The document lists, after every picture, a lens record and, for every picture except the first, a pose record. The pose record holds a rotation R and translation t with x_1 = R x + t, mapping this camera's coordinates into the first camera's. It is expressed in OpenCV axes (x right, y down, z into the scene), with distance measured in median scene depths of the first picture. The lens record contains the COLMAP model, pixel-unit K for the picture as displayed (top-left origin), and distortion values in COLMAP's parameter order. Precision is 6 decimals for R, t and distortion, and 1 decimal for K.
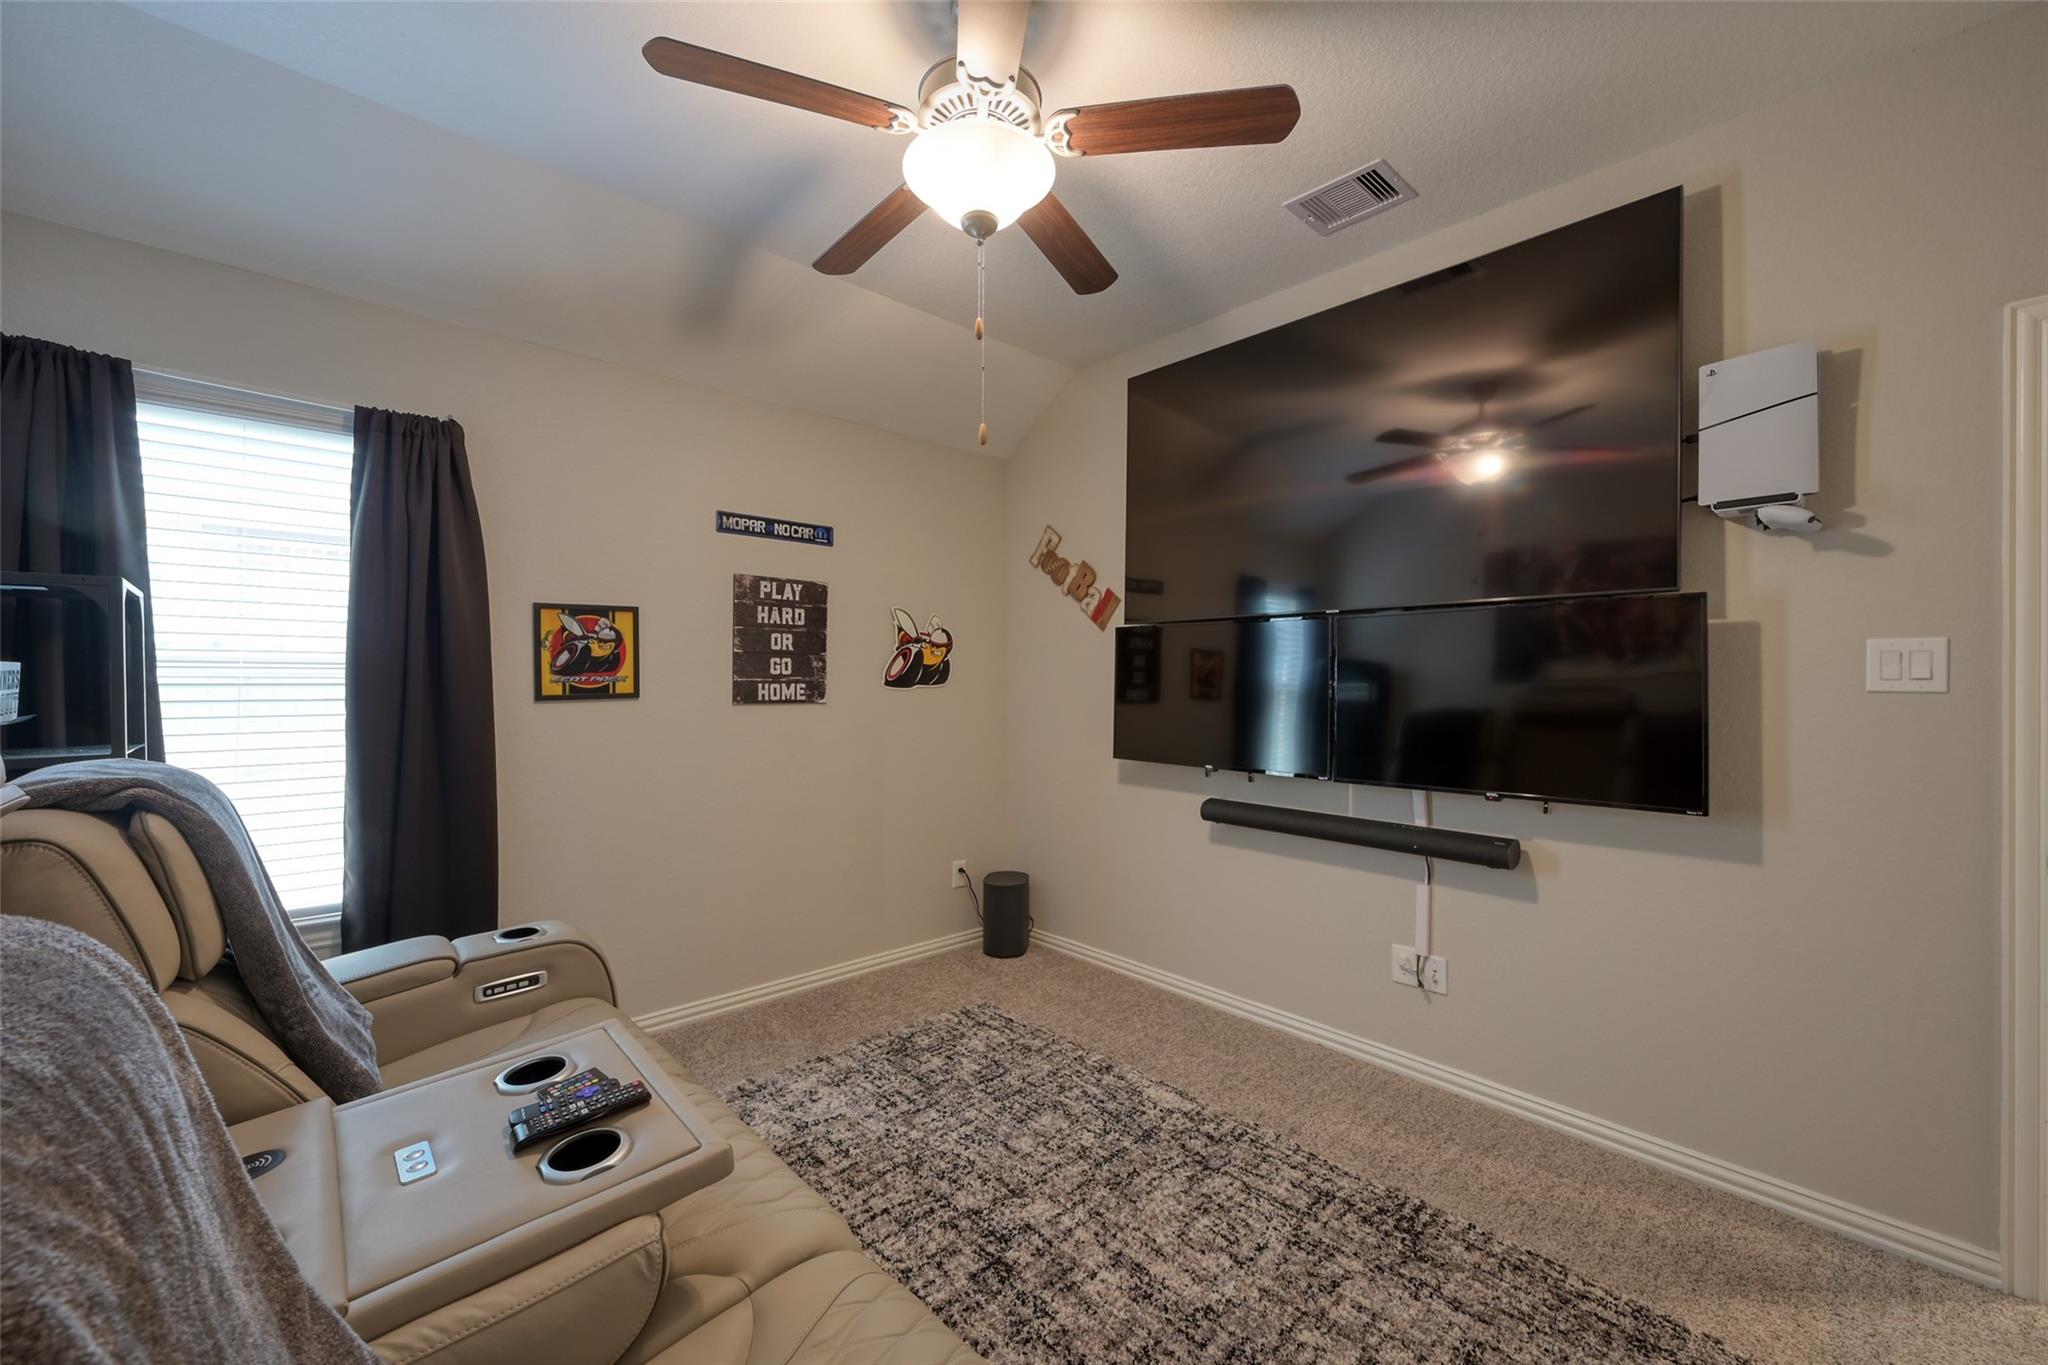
lens RADIAL K [[807.3, 0, 1044.3], [0, 807.3, 680.6], [0, 0, 1]] dist [0.004766, 0.000207]
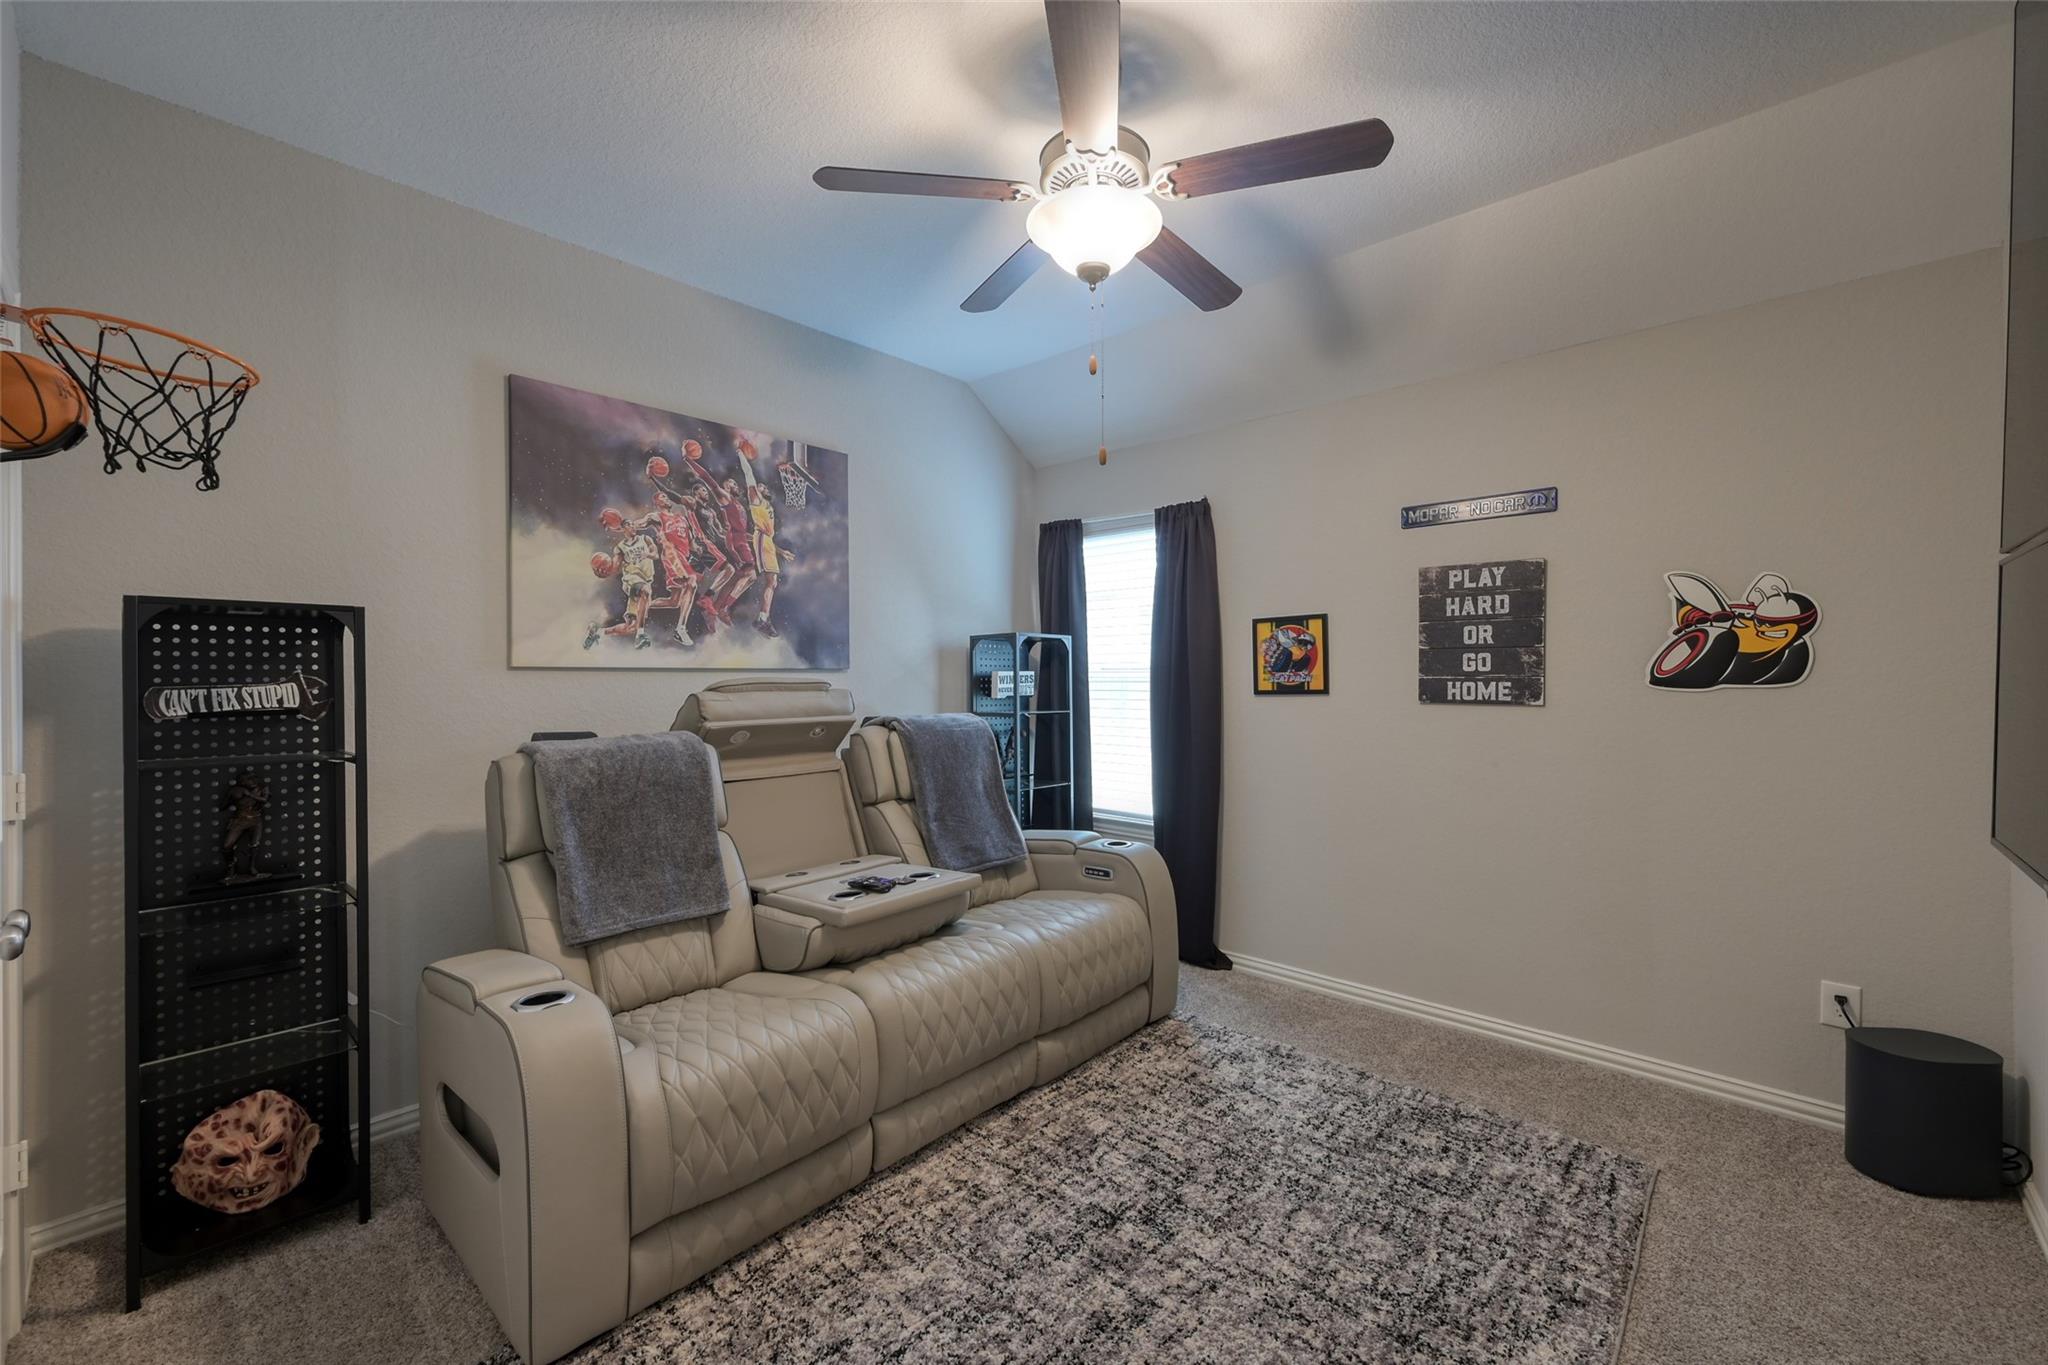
lens RADIAL K [[833.0, 0, 1001.7], [0, 833.0, 681.6], [0, 0, 1]] dist [-0.001402, 0.000093]
pose [[0.054671, 0.002276, -0.998502, 0.570332], [0.001884, 0.999995, 0.002383, 0.000404], [0.998503, -0.002011, 0.054666, 0.433865]]
